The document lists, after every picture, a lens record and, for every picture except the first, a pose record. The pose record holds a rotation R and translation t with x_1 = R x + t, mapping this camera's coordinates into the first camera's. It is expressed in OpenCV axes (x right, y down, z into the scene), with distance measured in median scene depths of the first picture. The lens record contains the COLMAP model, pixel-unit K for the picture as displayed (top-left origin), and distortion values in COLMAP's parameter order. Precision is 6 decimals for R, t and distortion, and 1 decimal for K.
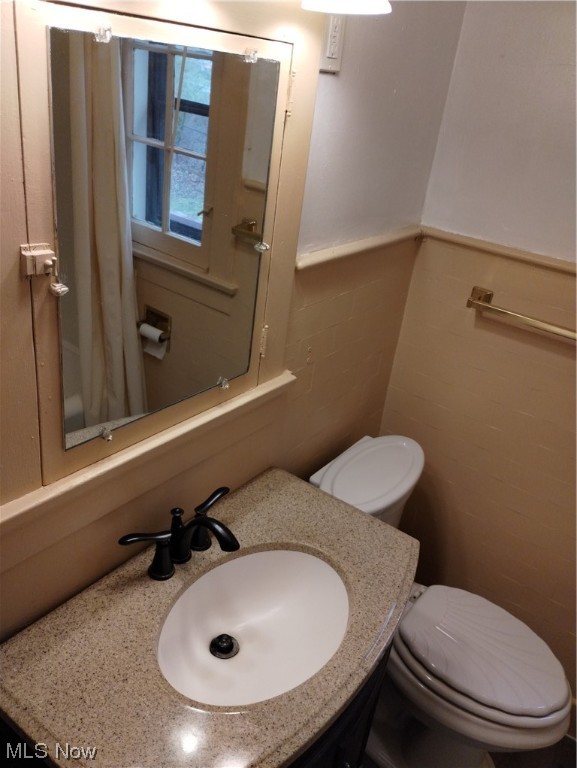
lens RADIAL K [[637.1, 0, 287.8], [0, 637.1, 382.1], [0, 0, 1]] dist [0.047260, -0.047215]
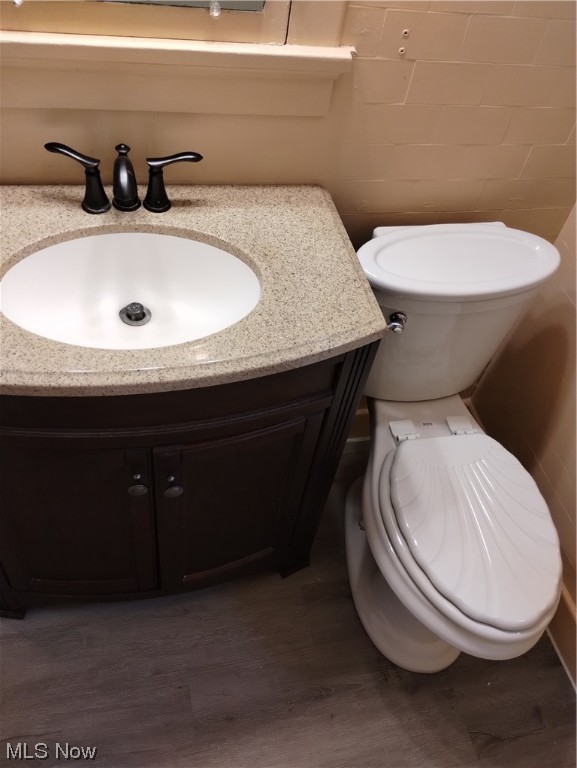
lens RADIAL K [[637.1, 0, 287.0], [0, 637.1, 387.9], [0, 0, 1]] dist [0.047260, -0.047215]
pose [[0.751716, 0.489620, -0.441808, 0.546976], [-0.332151, 0.859840, 0.387752, 0.067863], [0.569735, -0.144732, 0.808983, 0.359447]]
